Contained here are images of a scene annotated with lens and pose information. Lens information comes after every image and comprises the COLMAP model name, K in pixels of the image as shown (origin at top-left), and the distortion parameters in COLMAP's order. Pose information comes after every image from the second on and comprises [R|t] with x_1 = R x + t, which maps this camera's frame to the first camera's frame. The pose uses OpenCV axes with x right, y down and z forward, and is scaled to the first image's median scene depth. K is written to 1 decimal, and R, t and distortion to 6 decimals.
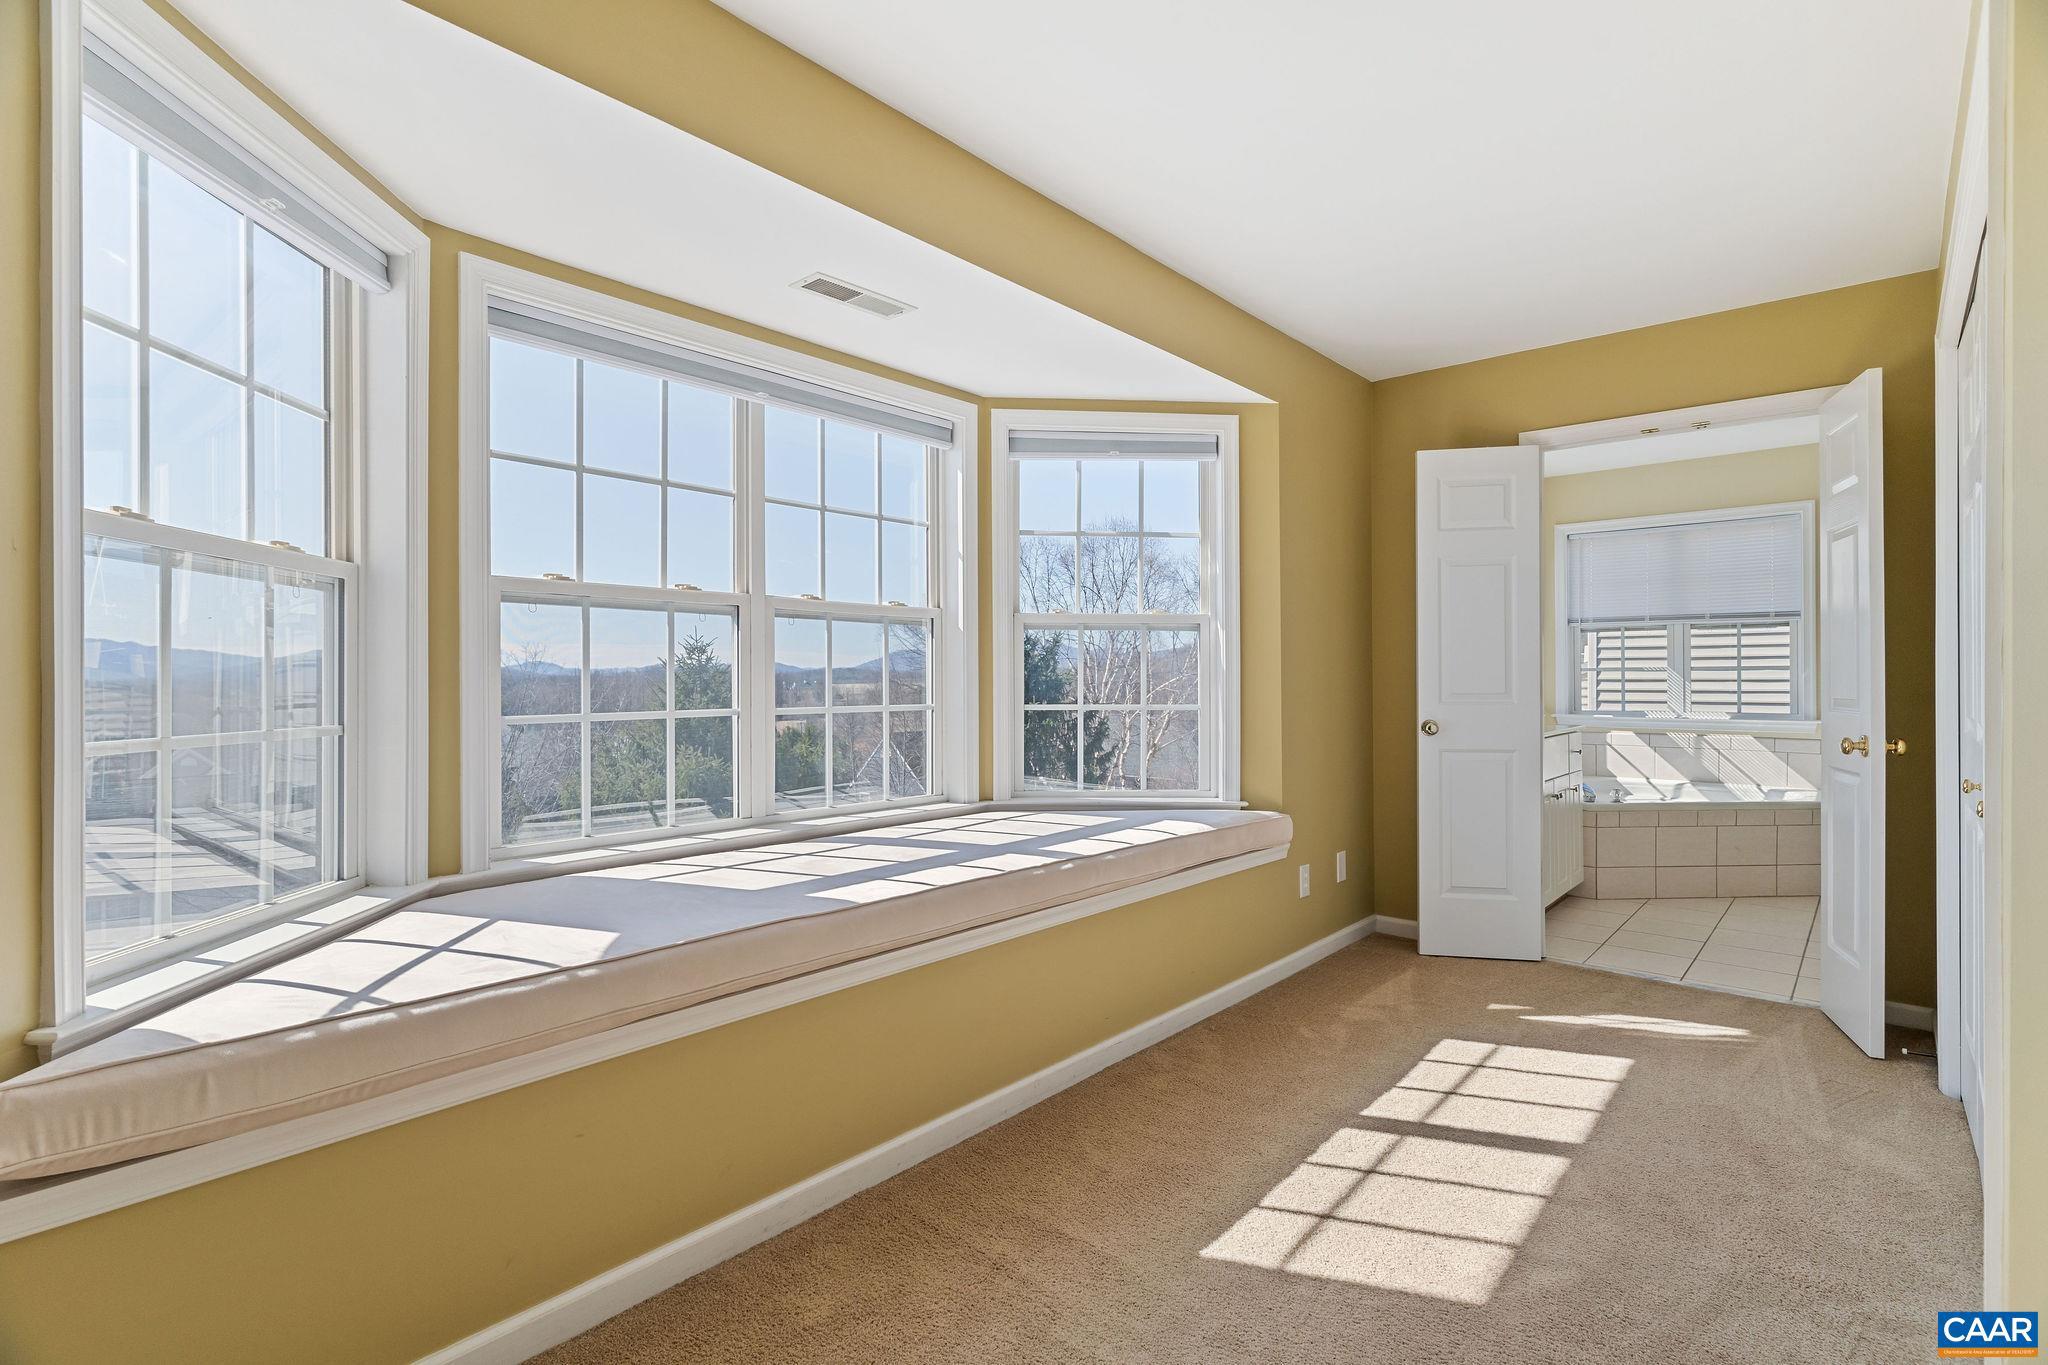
lens RADIAL K [[967.9, 0, 1015.7], [0, 967.9, 680.0], [0, 0, 1]] dist [0.000421, 0.000005]
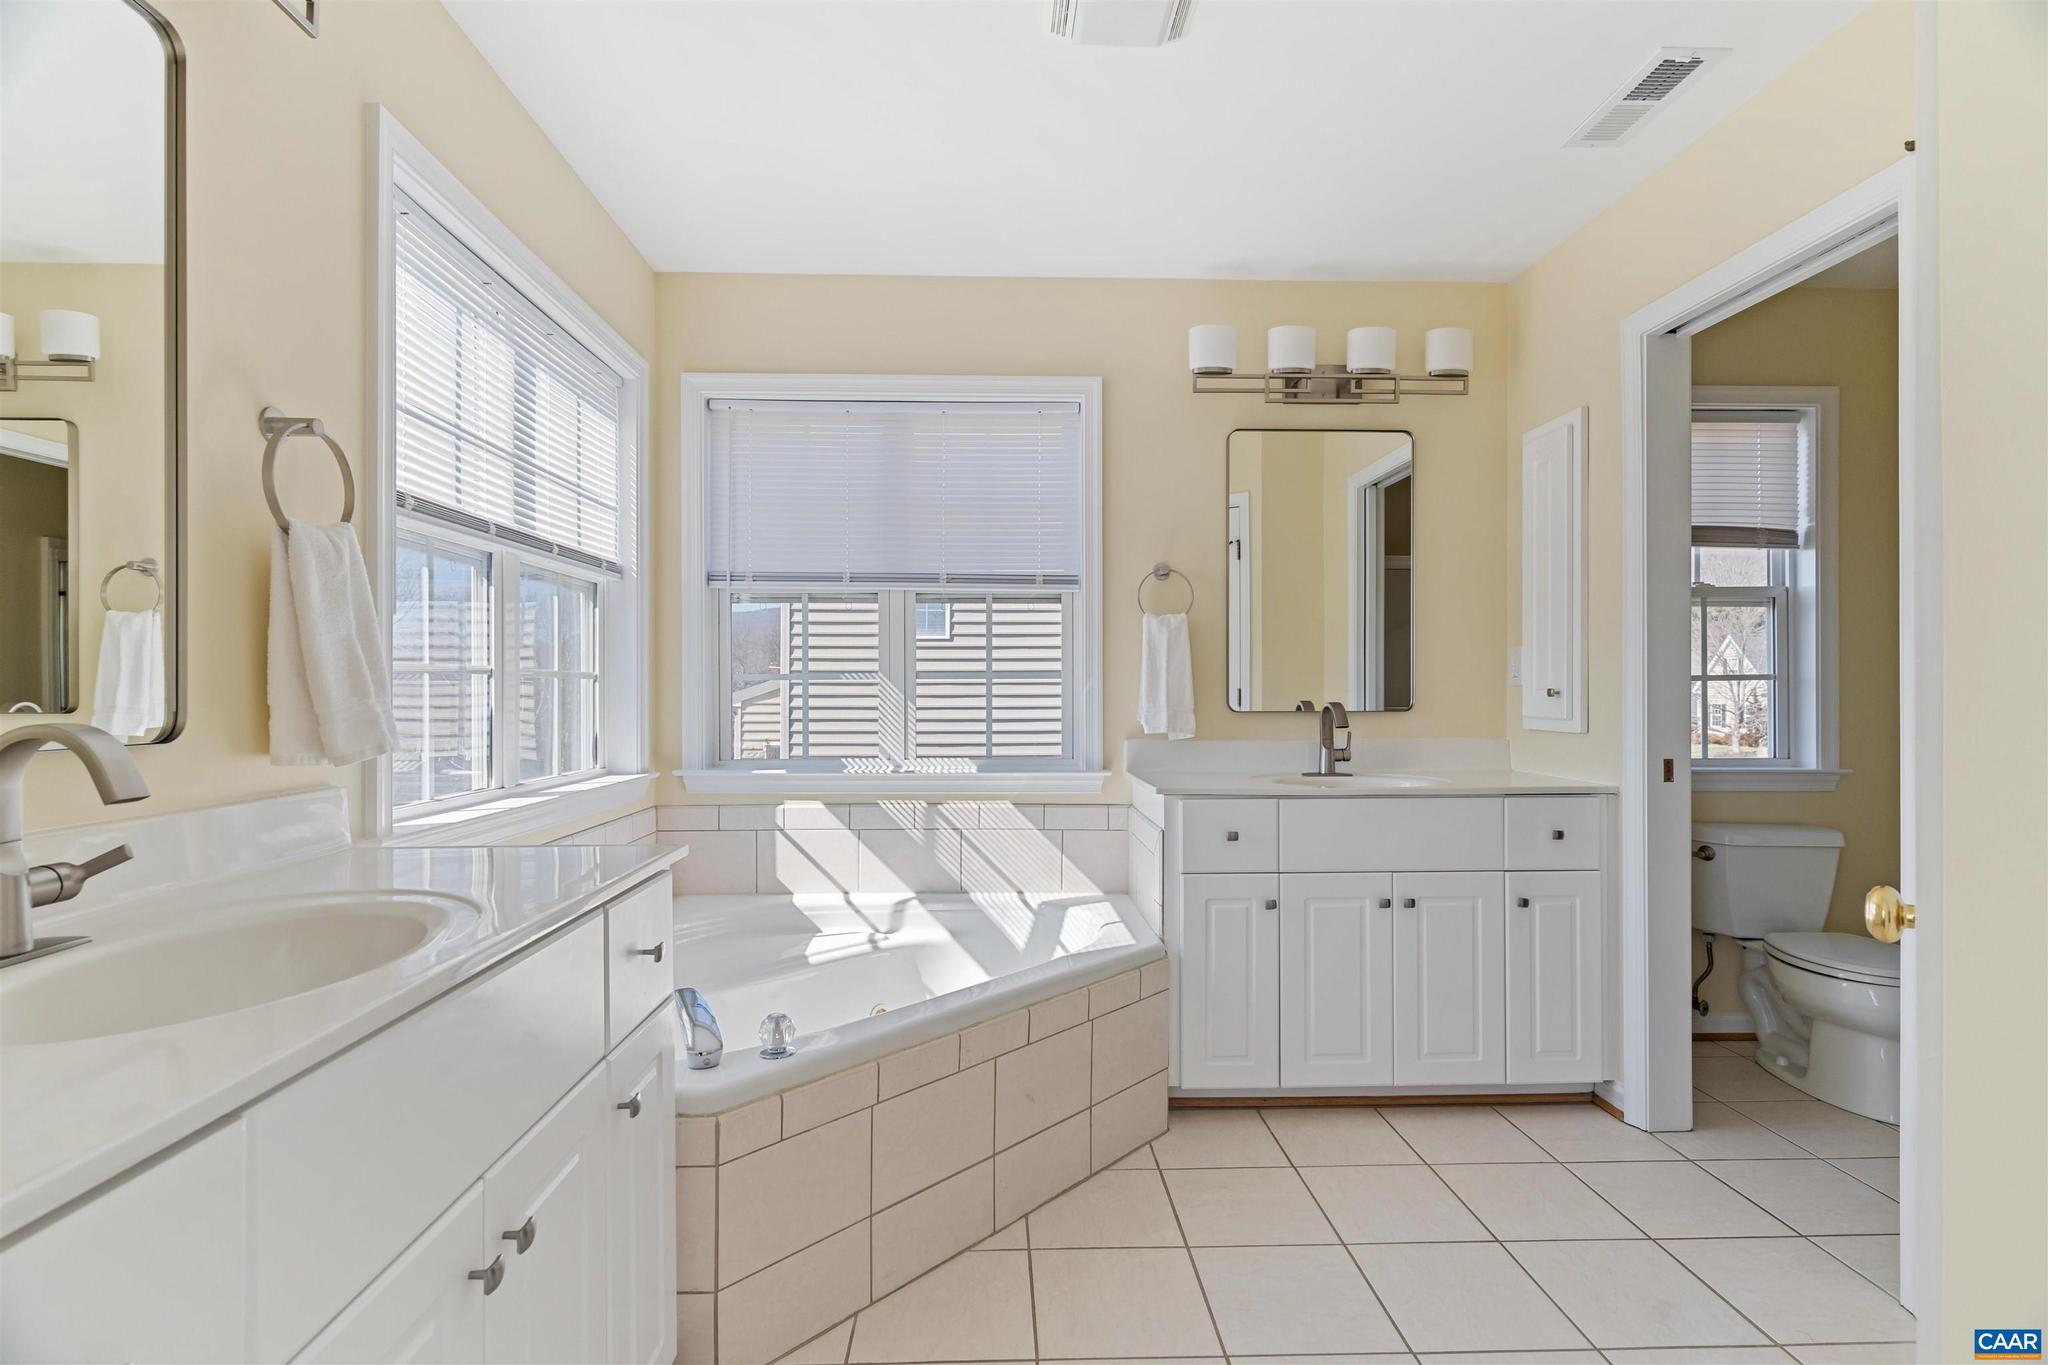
lens RADIAL K [[967.9, 0, 1022.4], [0, 967.9, 689.1], [0, 0, 1]] dist [0.000421, 0.000005]
pose [[0.724320, 0.002993, 0.689457, 0.396536], [0.000460, 0.999988, -0.004824, -0.002728], [-0.689464, 0.003812, 0.724310, 0.610482]]
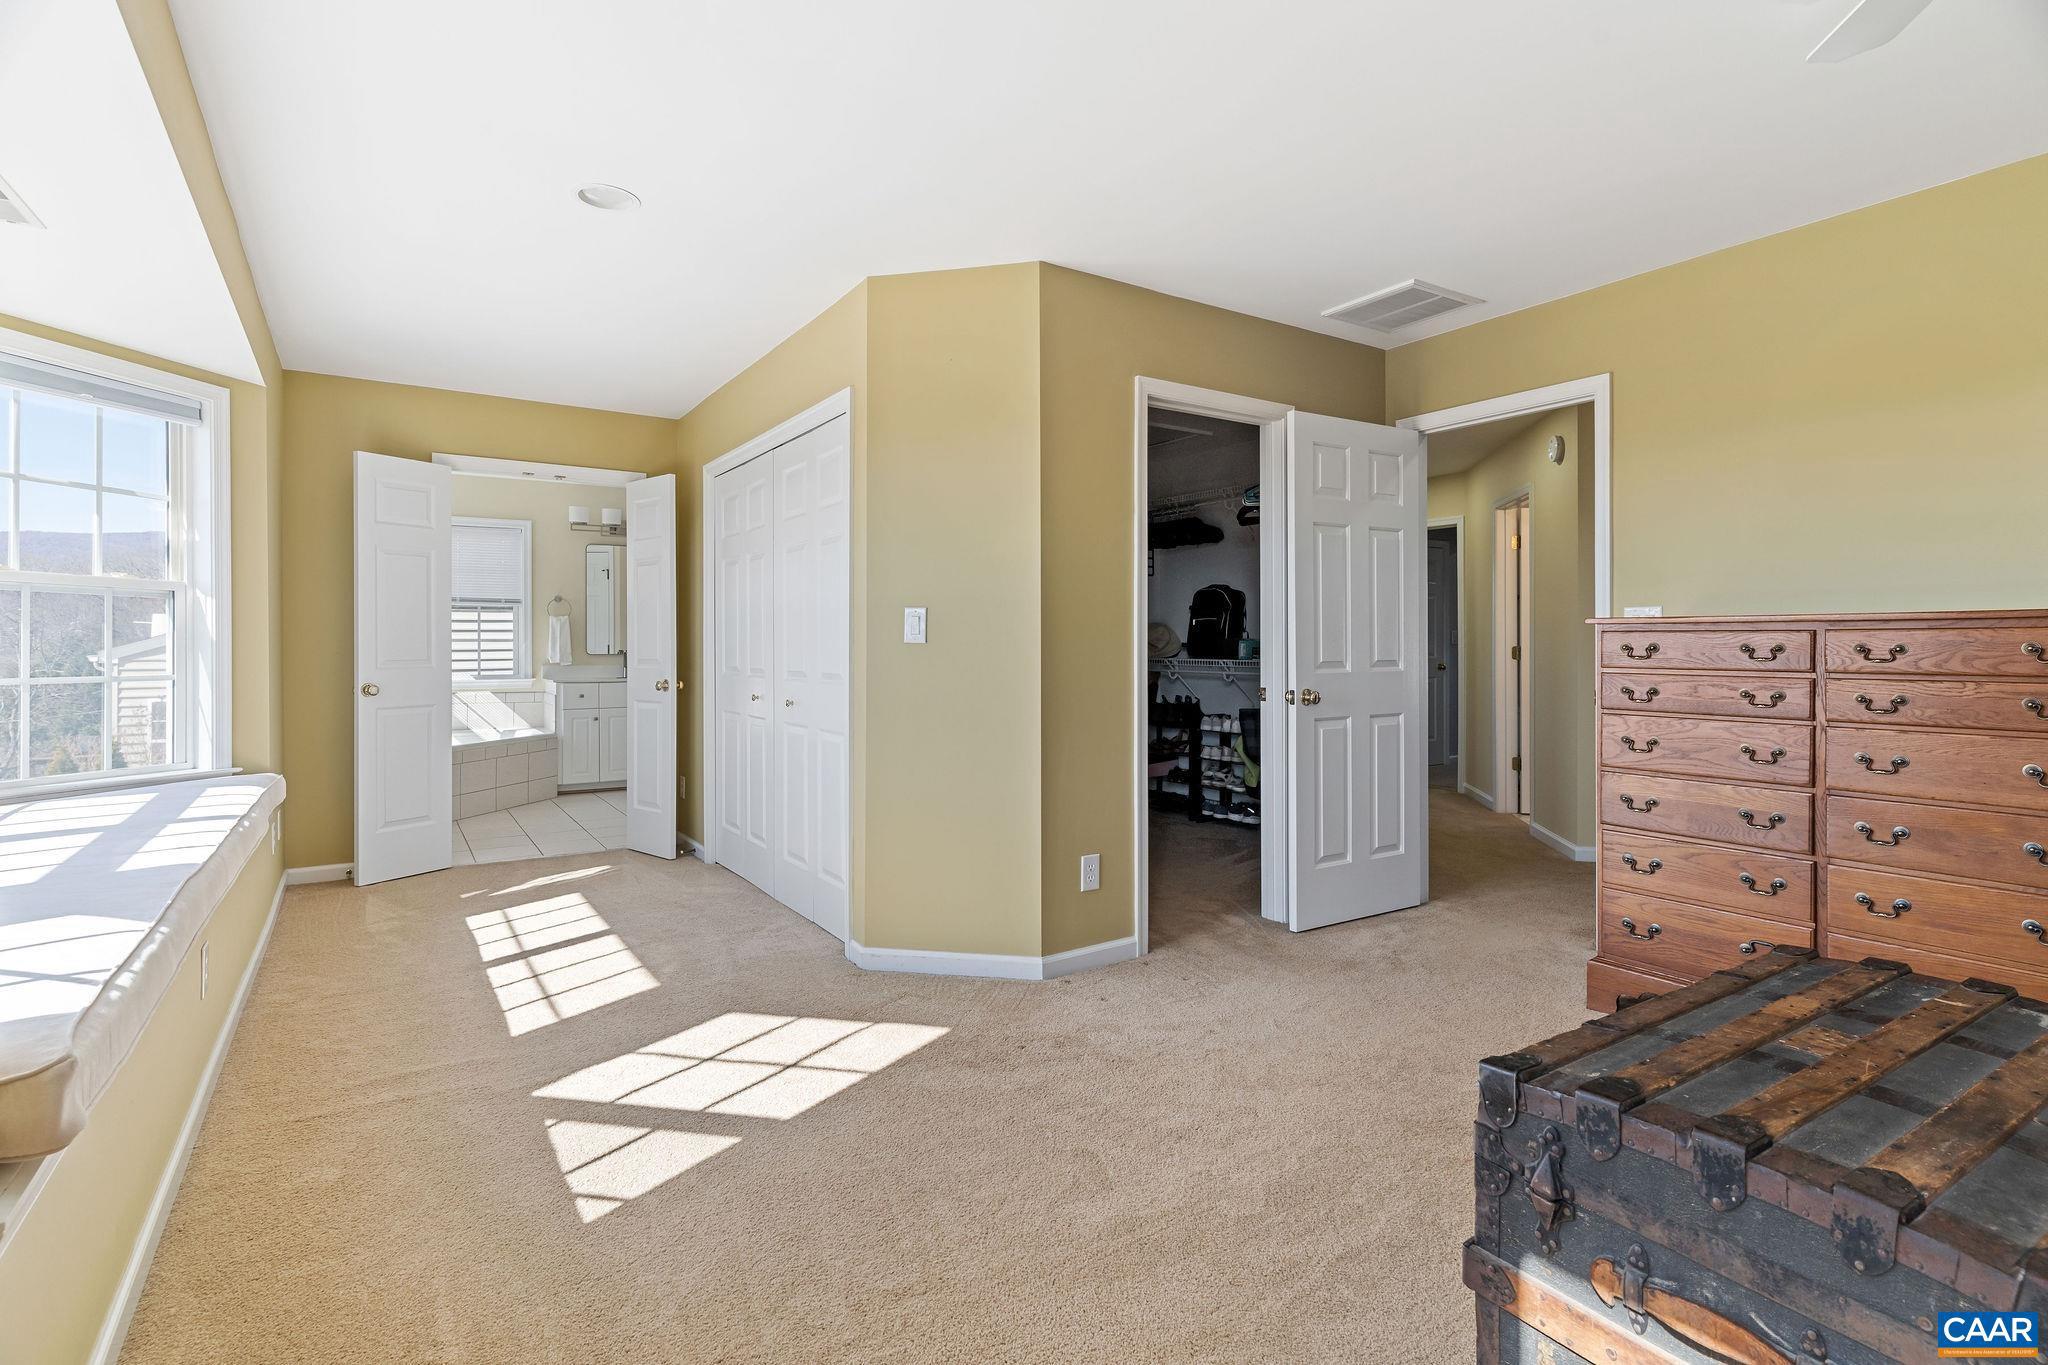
lens RADIAL K [[967.9, 0, 1019.3], [0, 967.9, 648.8], [0, 0, 1]] dist [0.000421, 0.000005]
pose [[0.256857, -0.000158, 0.966450, -0.338442], [0.002626, 0.999996, -0.000535, 0.001594], [-0.966446, 0.002675, 0.256856, -0.041640]]
